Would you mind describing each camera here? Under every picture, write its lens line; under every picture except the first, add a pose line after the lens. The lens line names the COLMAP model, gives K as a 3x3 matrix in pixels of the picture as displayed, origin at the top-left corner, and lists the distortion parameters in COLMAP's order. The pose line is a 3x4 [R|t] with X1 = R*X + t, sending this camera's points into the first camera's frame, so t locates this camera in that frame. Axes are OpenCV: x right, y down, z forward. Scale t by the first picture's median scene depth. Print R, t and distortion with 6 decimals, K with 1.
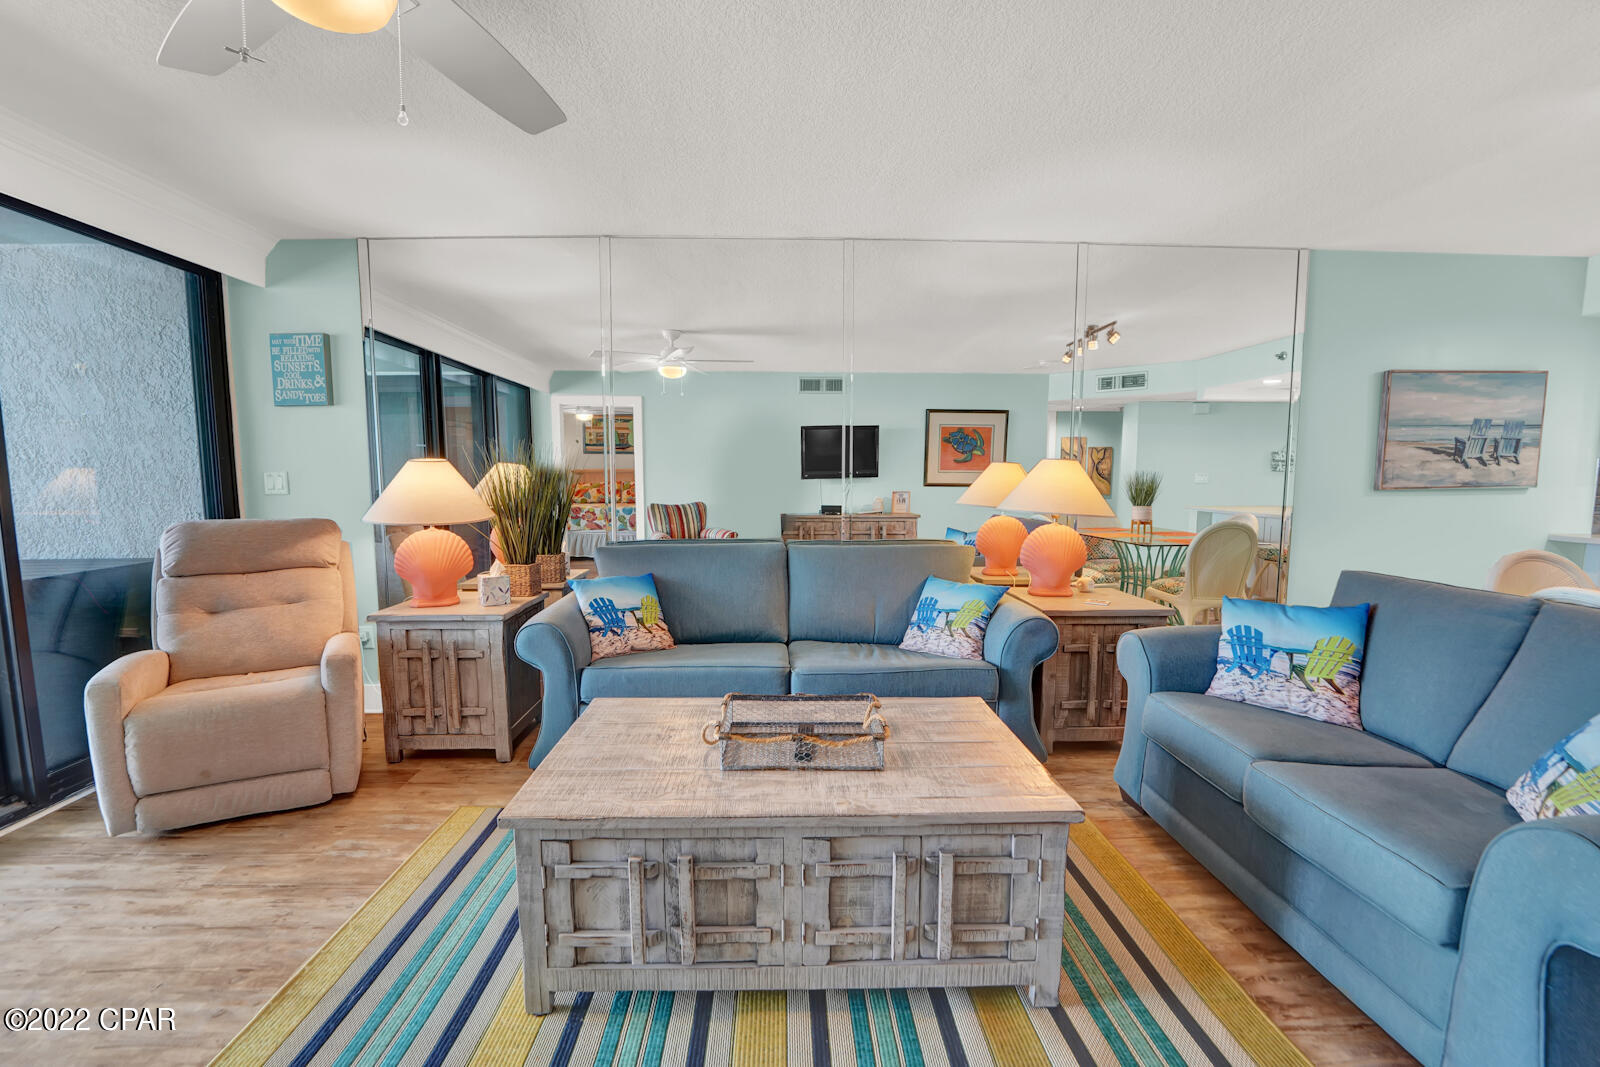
lens RADIAL K [[683.3, 0, 770.4], [0, 683.3, 546.3], [0, 0, 1]] dist [-0.032305, 0.003122]
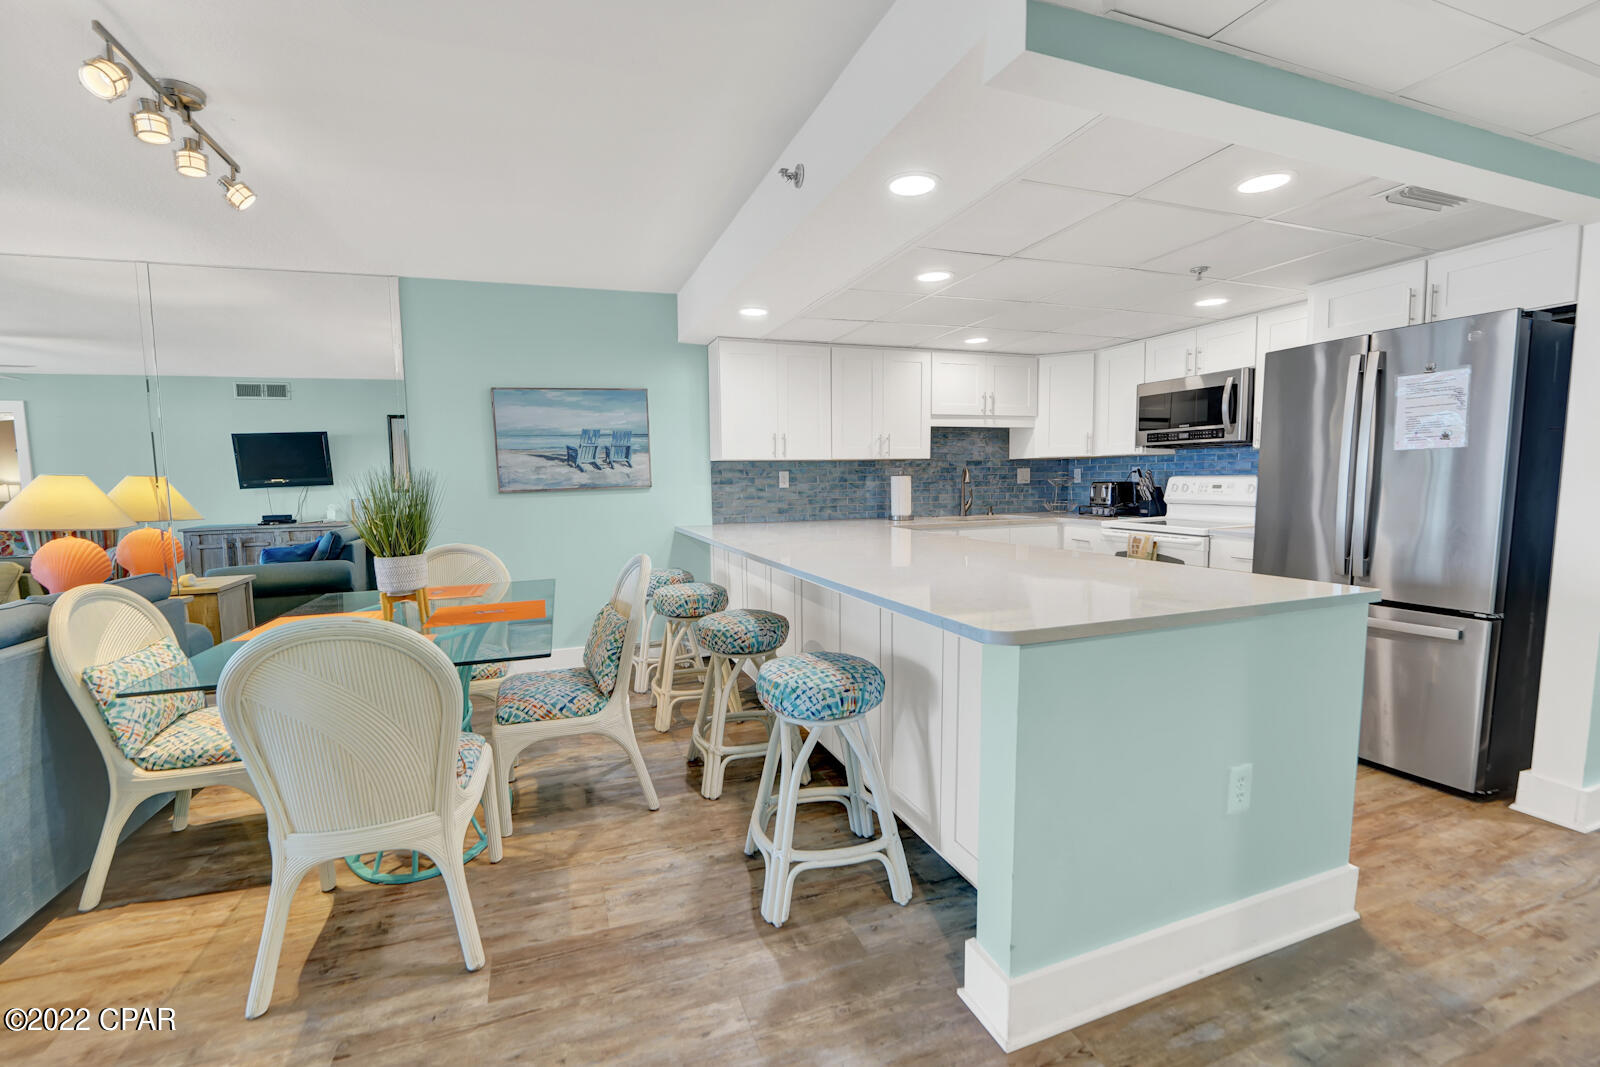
lens RADIAL K [[683.3, 0, 781.6], [0, 683.3, 544.5], [0, 0, 1]] dist [-0.032305, 0.003122]
pose [[0.953085, -0.042730, 0.299672, 1.033414], [0.044302, 0.999017, 0.001551, 0.022270], [-0.299444, 0.011798, 0.954041, -0.241456]]
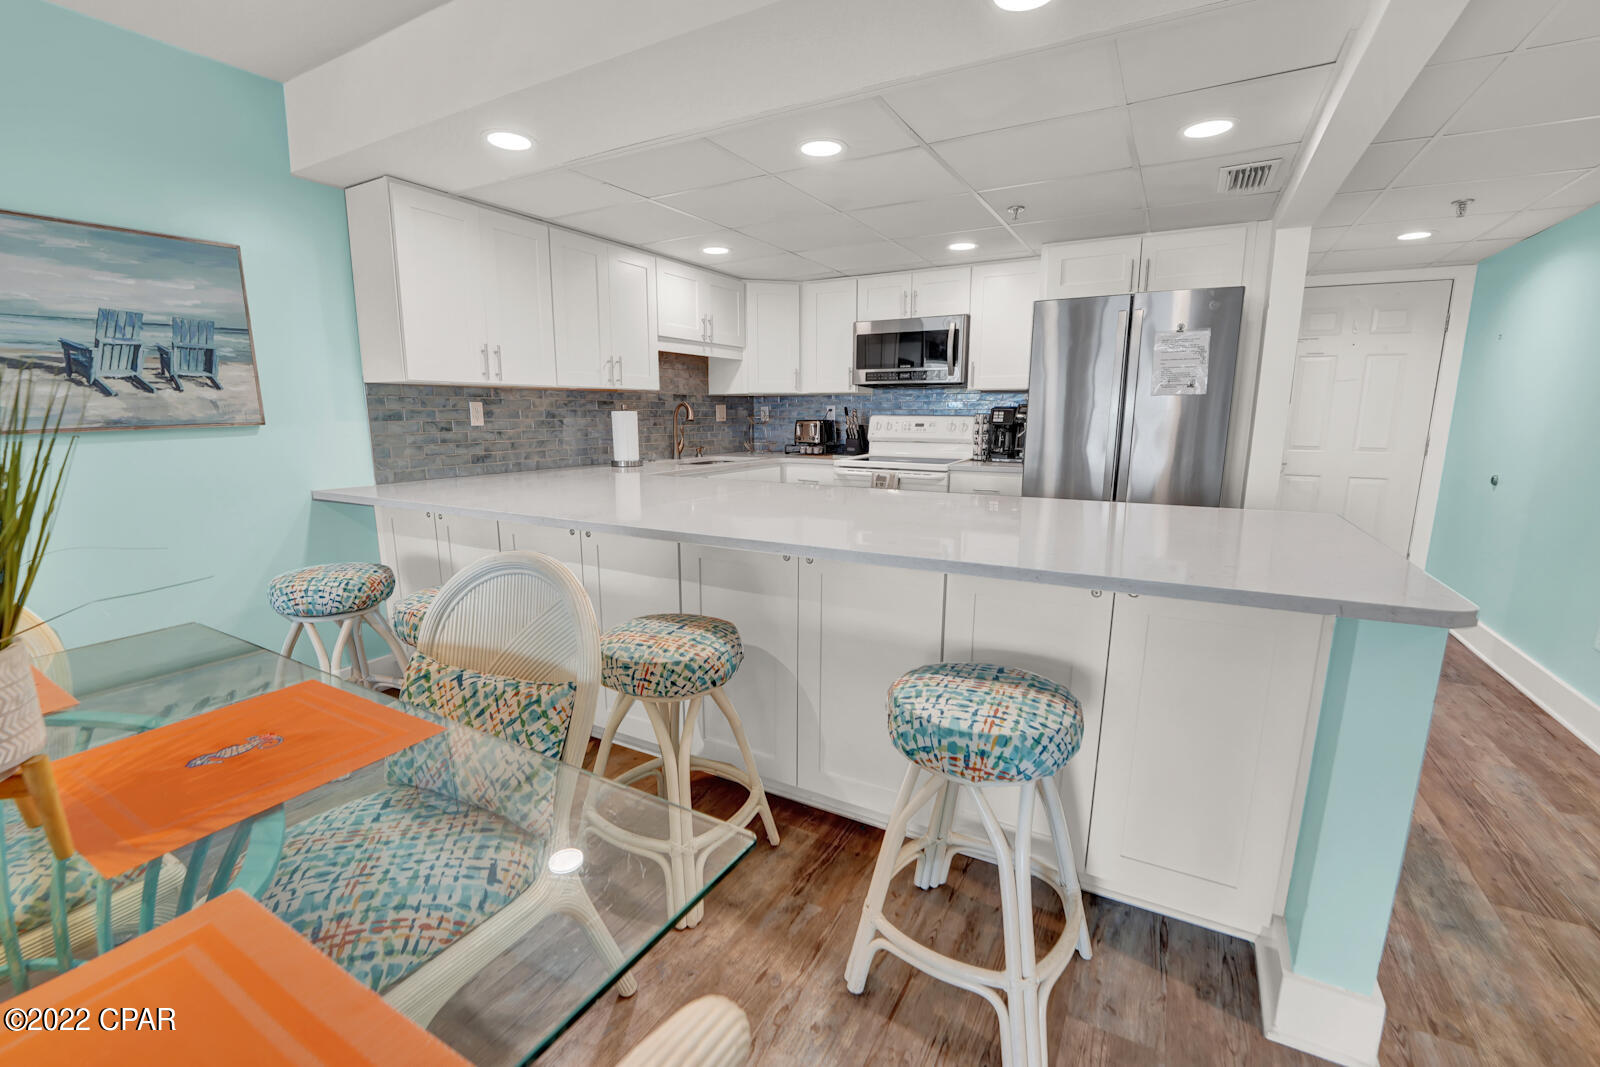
lens RADIAL K [[683.3, 0, 791.3], [0, 683.3, 546.3], [0, 0, 1]] dist [-0.032305, 0.003122]
pose [[0.523768, -0.162051, 0.836306, 0.868027], [0.085540, 0.986782, 0.137636, -0.015567], [-0.847556, -0.000551, 0.530706, 0.180354]]
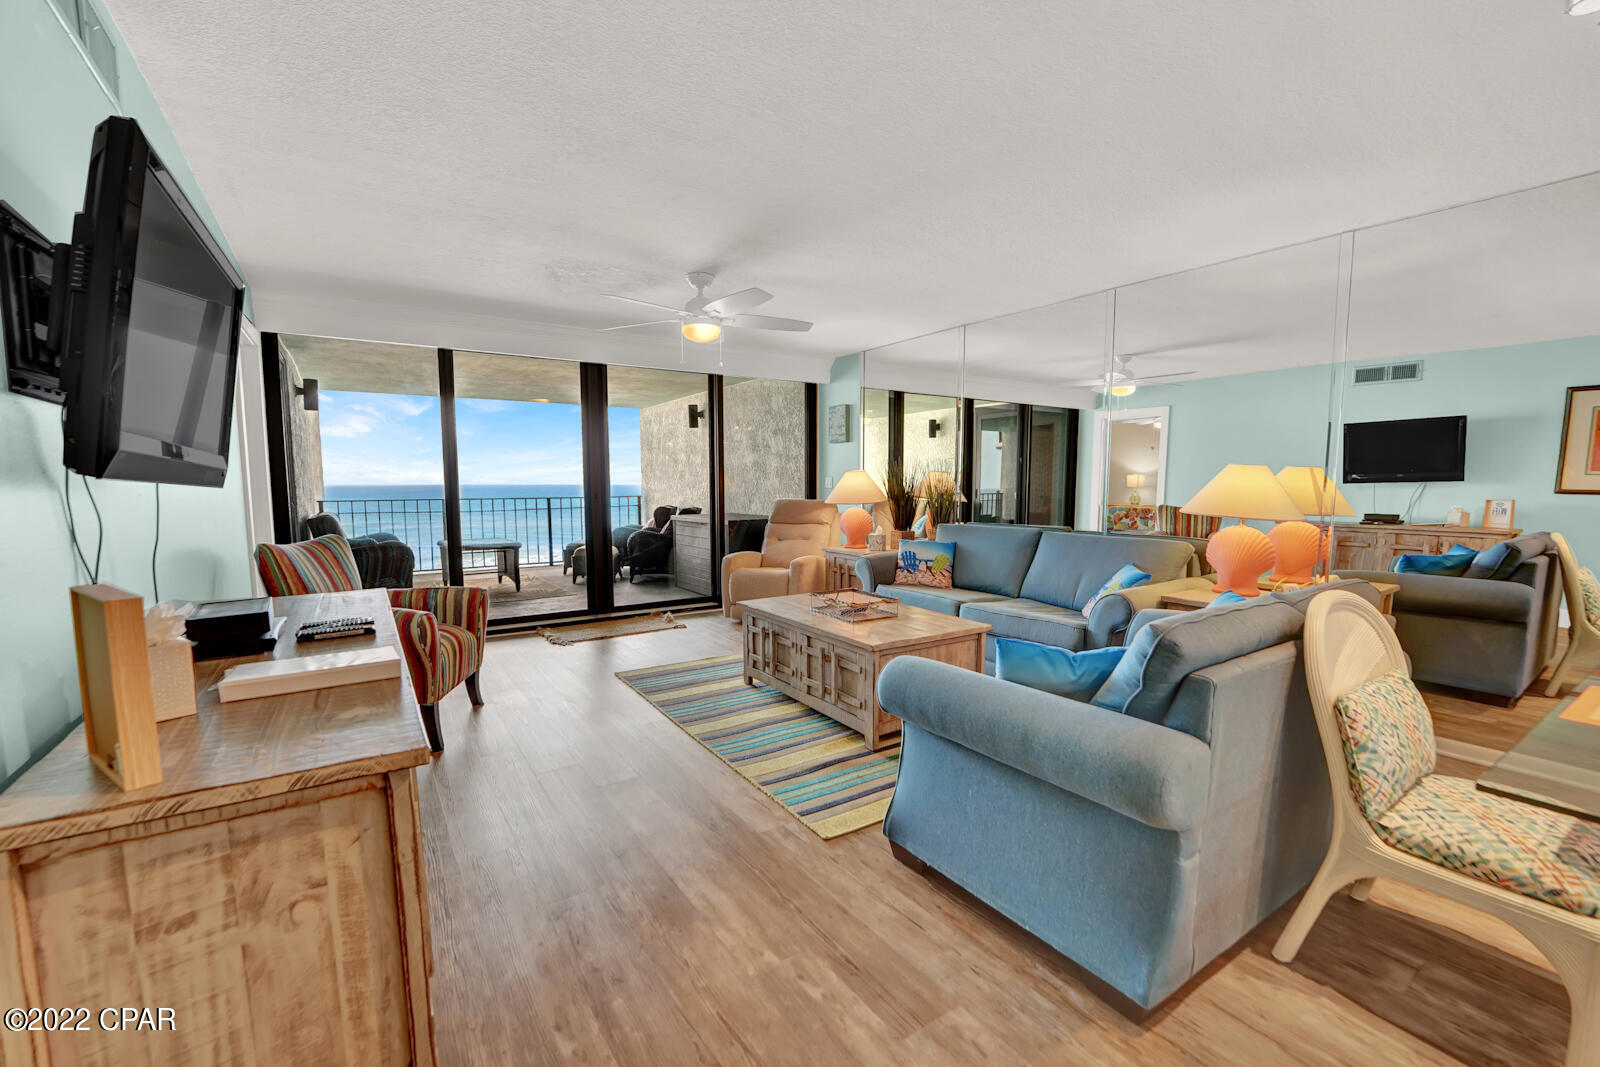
lens RADIAL K [[683.3, 0, 793.7], [0, 683.3, 554.5], [0, 0, 1]] dist [-0.032305, 0.003122]
pose [[0.510611, 0.093607, -0.854701, 0.828394], [-0.087290, 0.994564, 0.056777, 0.010408], [0.855369, 0.045616, 0.516006, -0.103804]]
